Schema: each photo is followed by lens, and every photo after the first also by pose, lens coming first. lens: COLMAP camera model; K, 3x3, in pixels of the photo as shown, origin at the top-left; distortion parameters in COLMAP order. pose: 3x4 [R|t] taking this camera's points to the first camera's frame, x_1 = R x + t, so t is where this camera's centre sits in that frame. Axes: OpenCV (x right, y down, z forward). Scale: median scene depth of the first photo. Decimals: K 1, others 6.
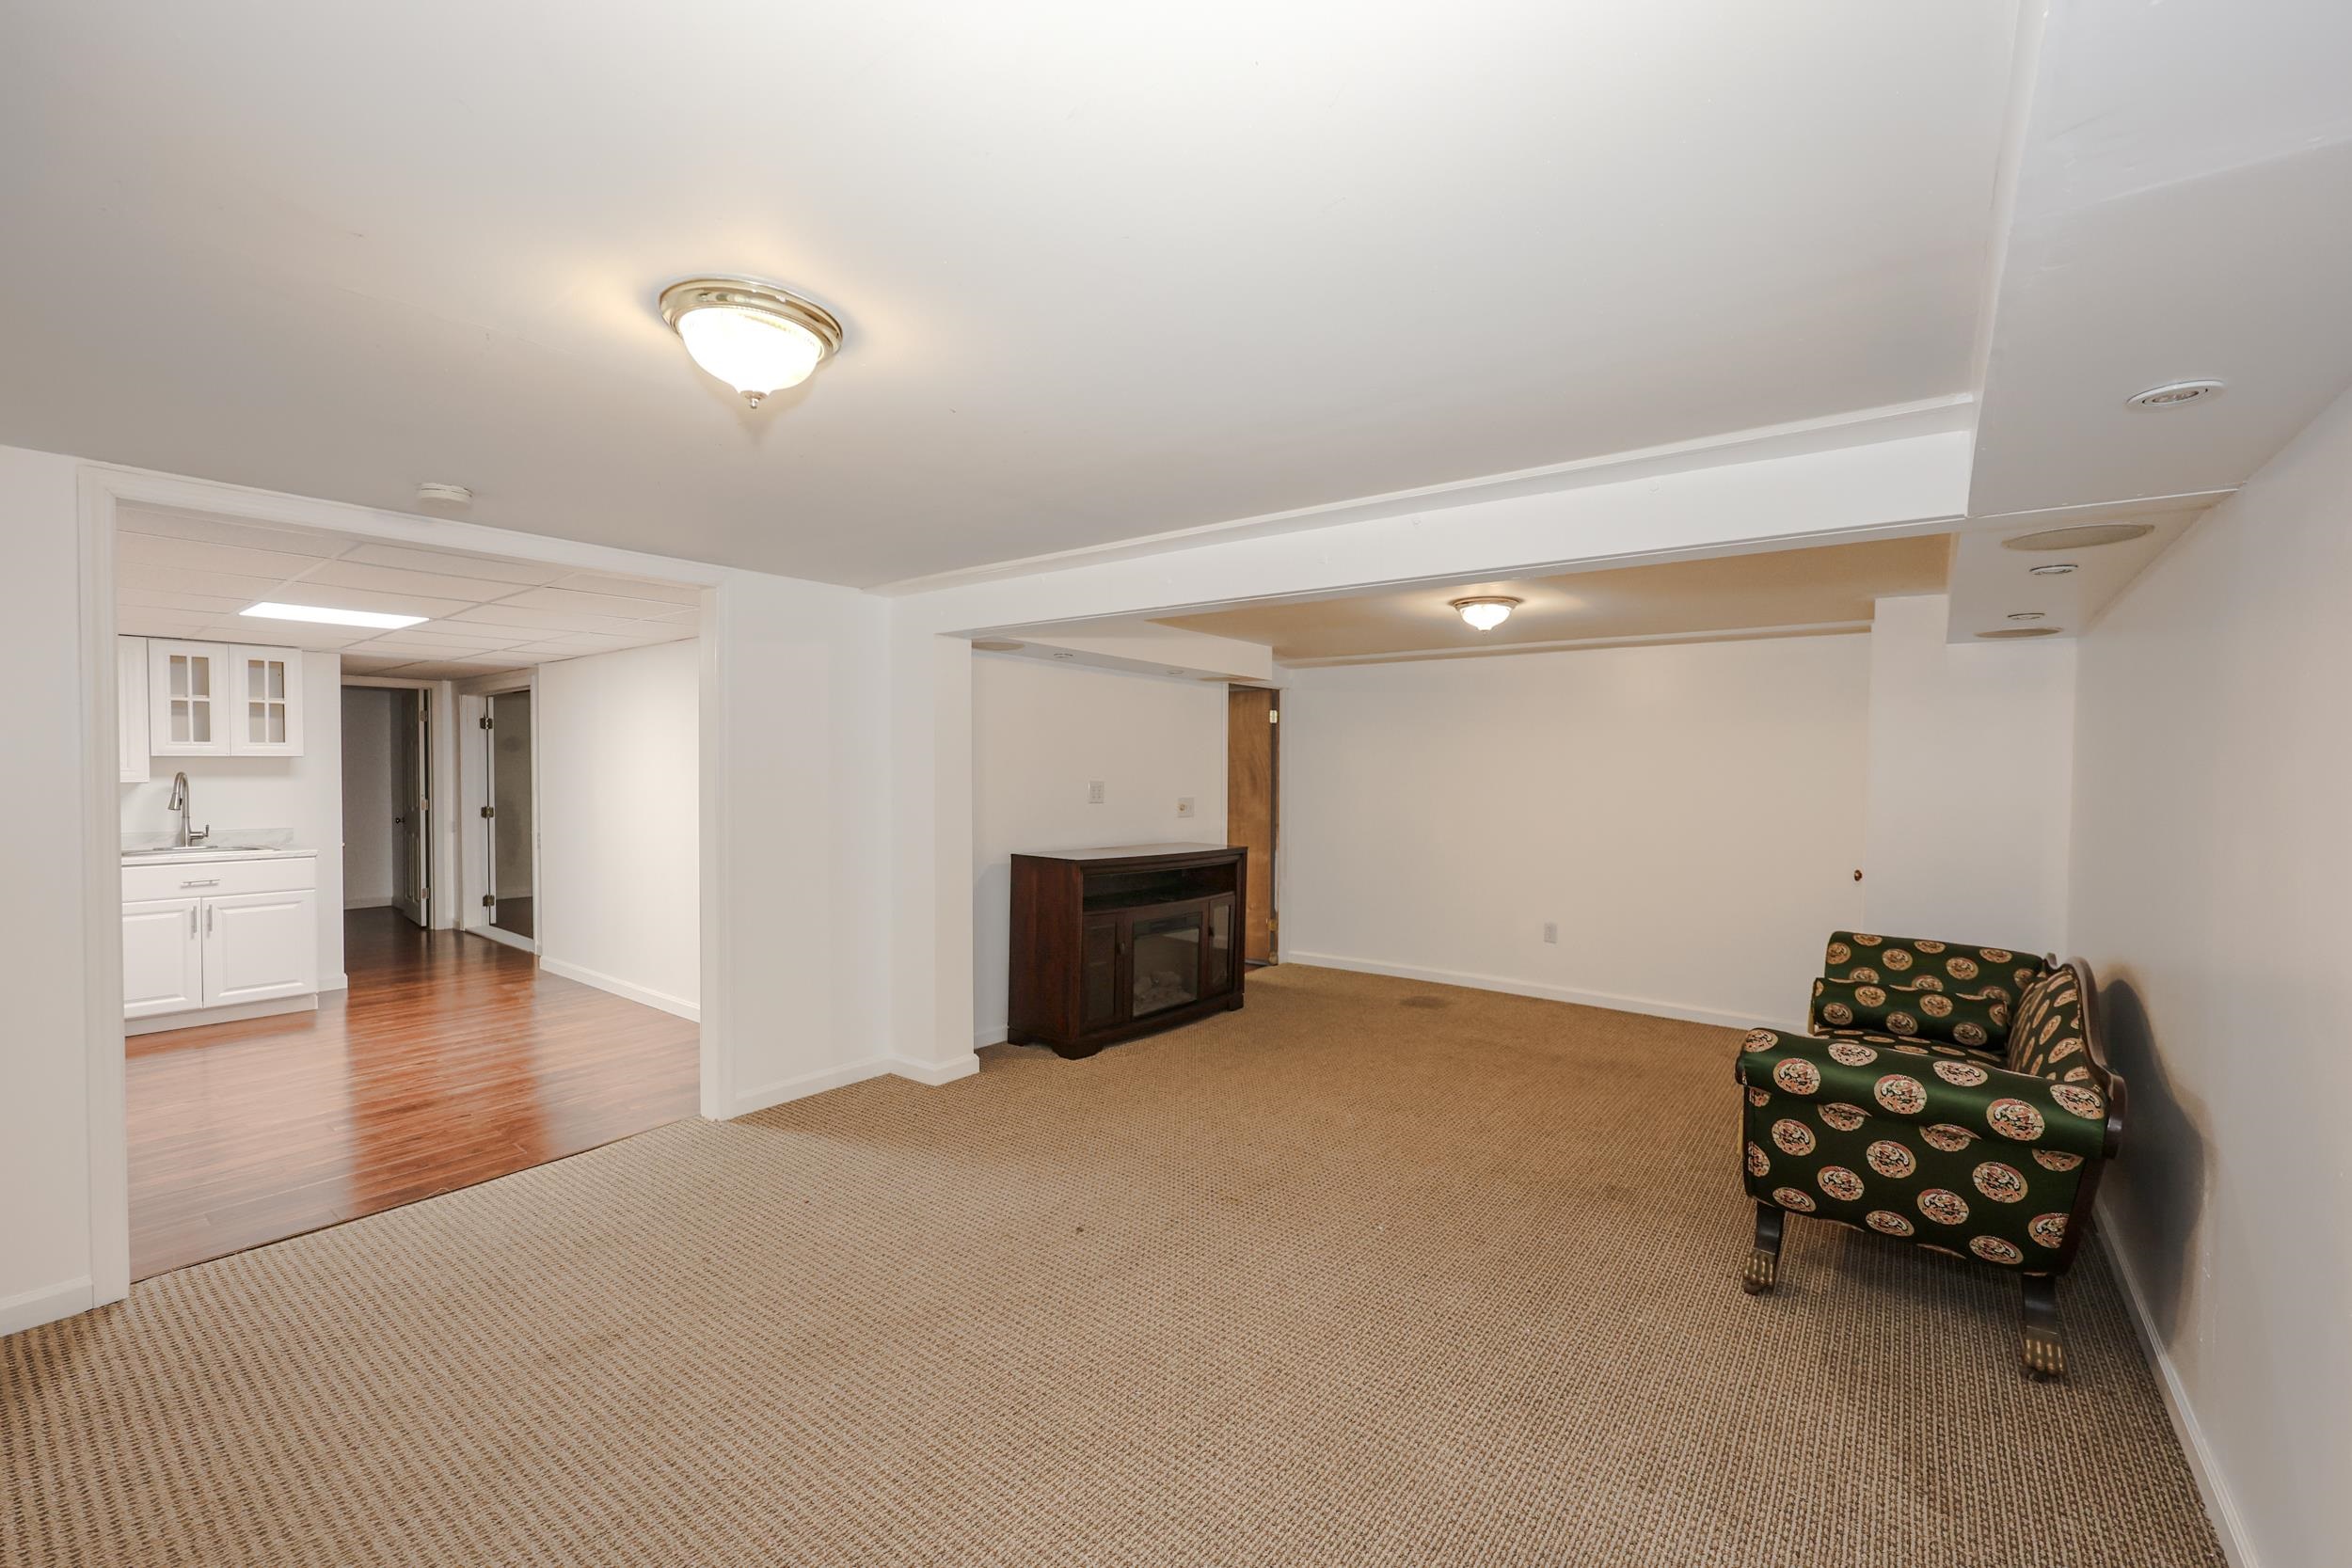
lens RADIAL K [[966.8, 0, 1174.7], [0, 966.8, 785.5], [0, 0, 1]] dist [-0.001544, 0.000713]
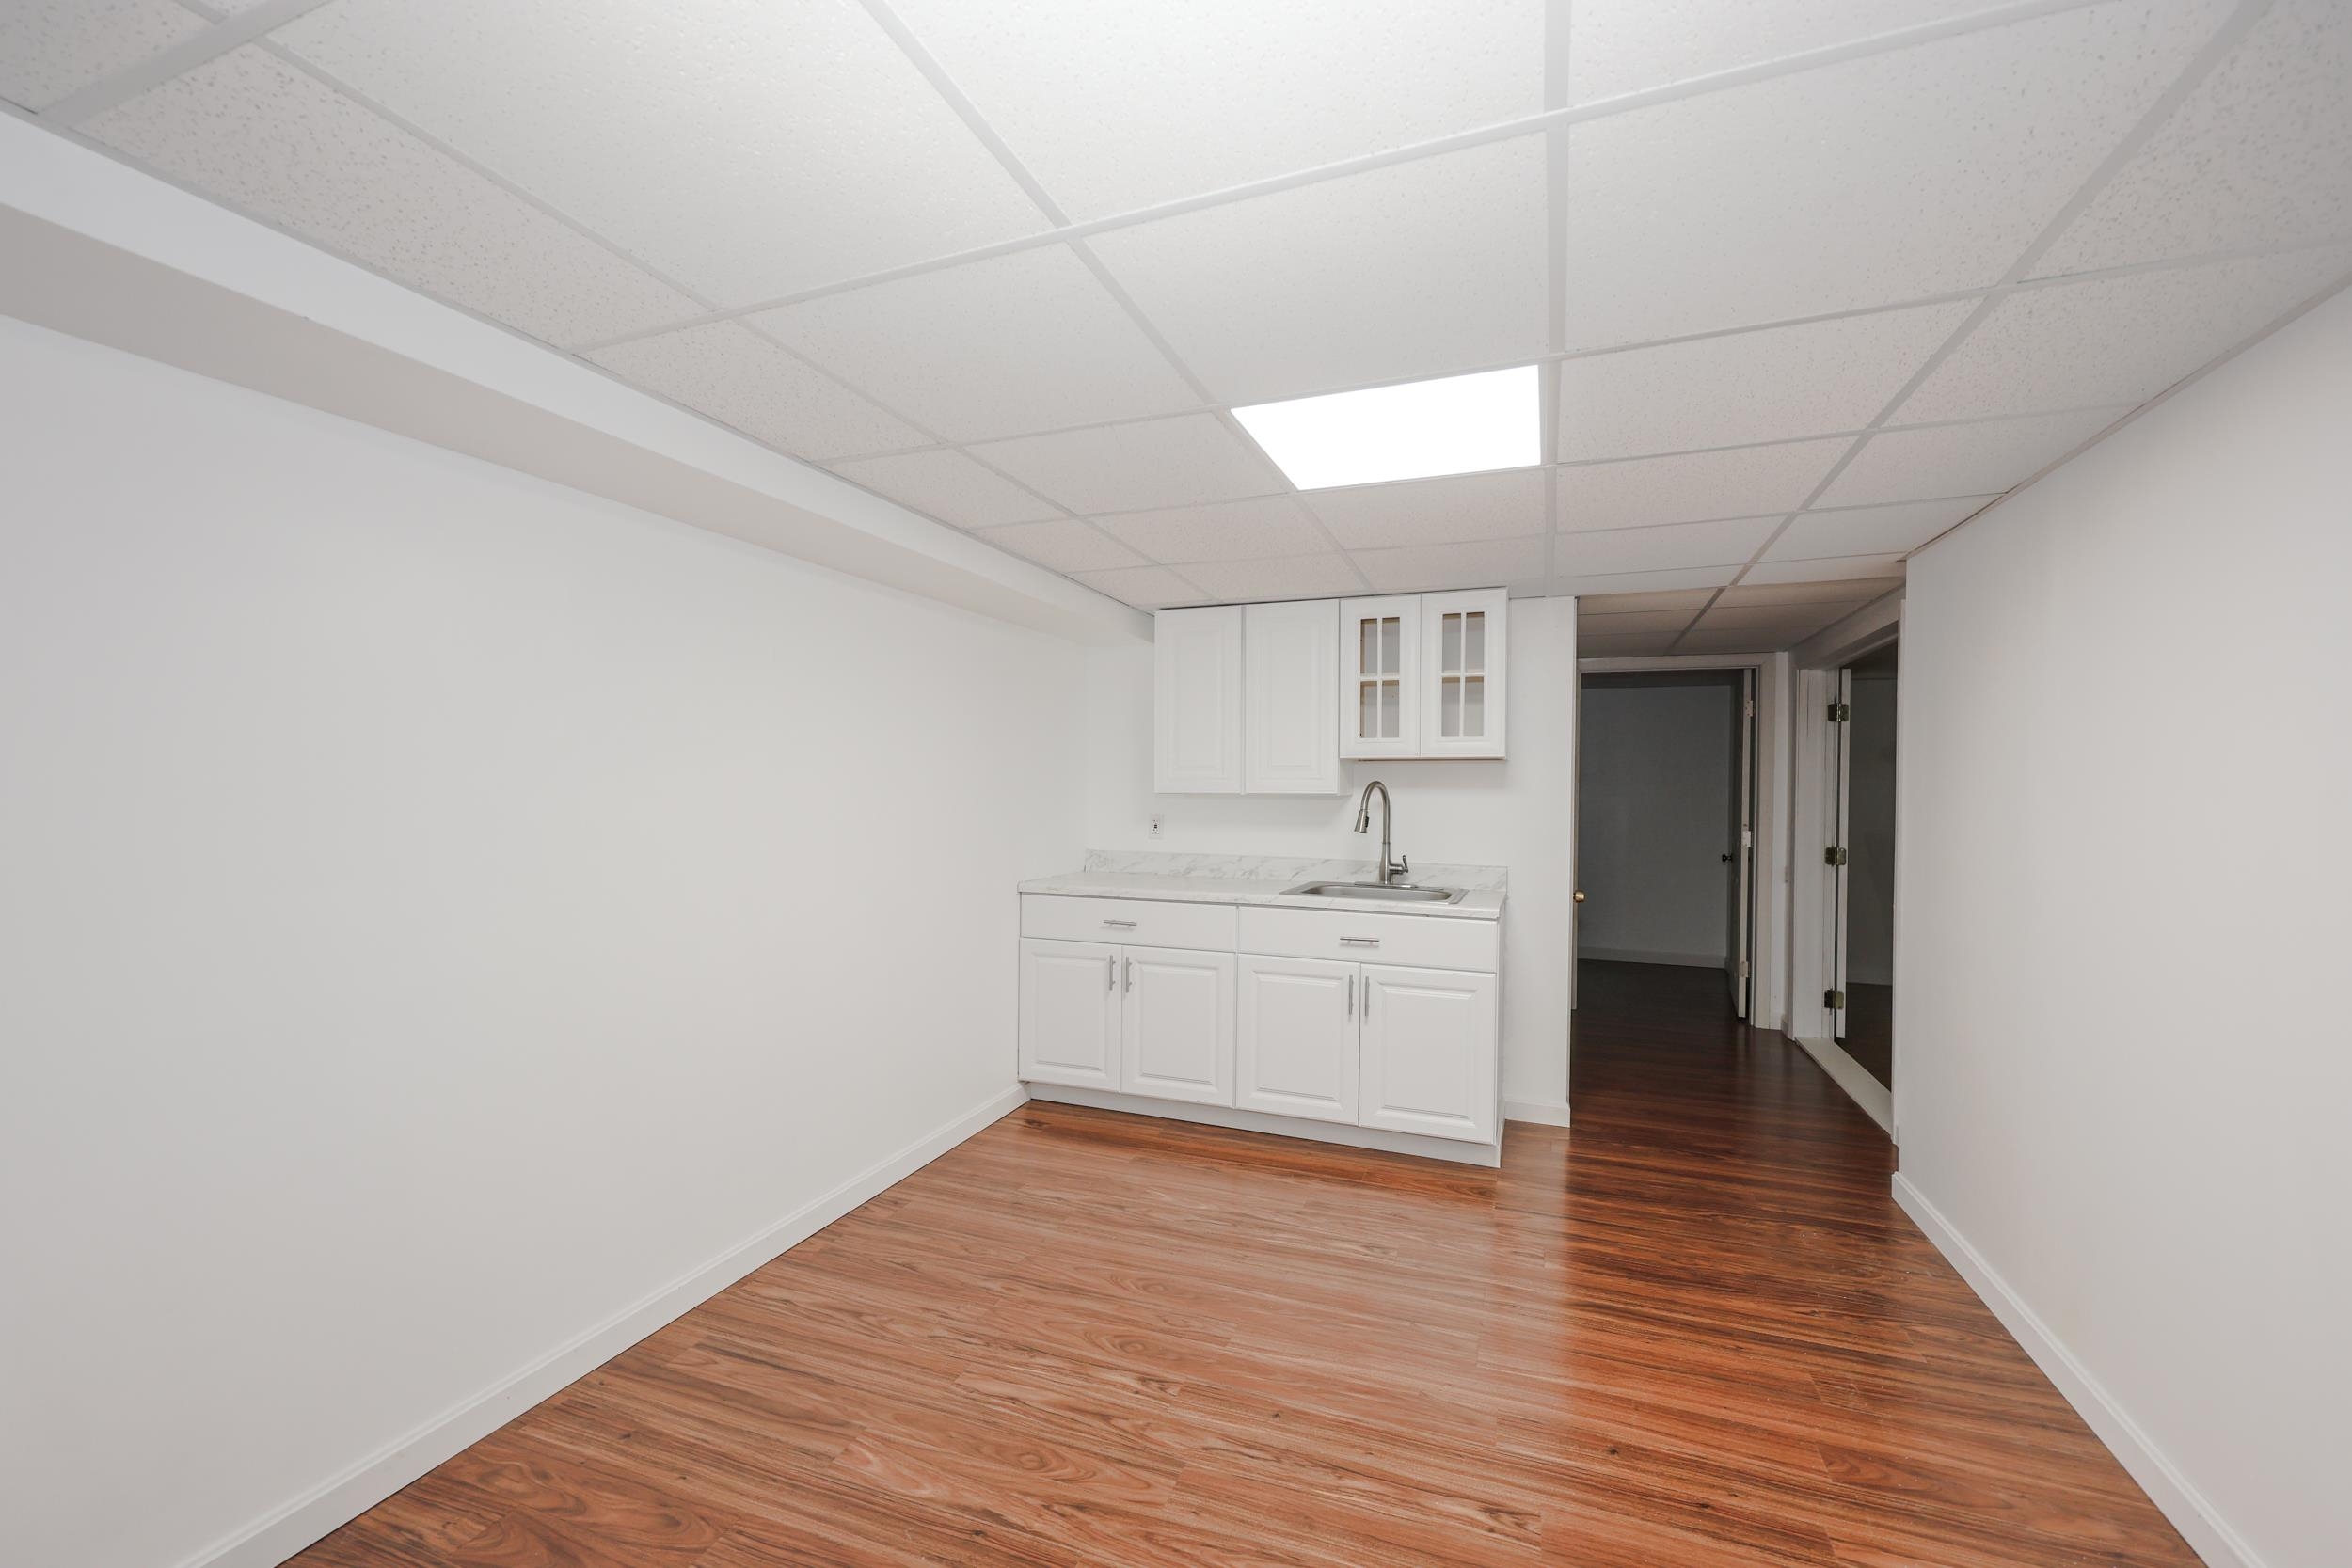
lens RADIAL K [[966.8, 0, 1174.4], [0, 966.8, 790.0], [0, 0, 1]] dist [-0.001544, 0.000713]
pose [[0.290402, 0.006658, -0.956882, -0.277952], [-0.029944, 0.999549, -0.002133, -0.000614], [0.956436, 0.029273, 0.290470, 0.473493]]
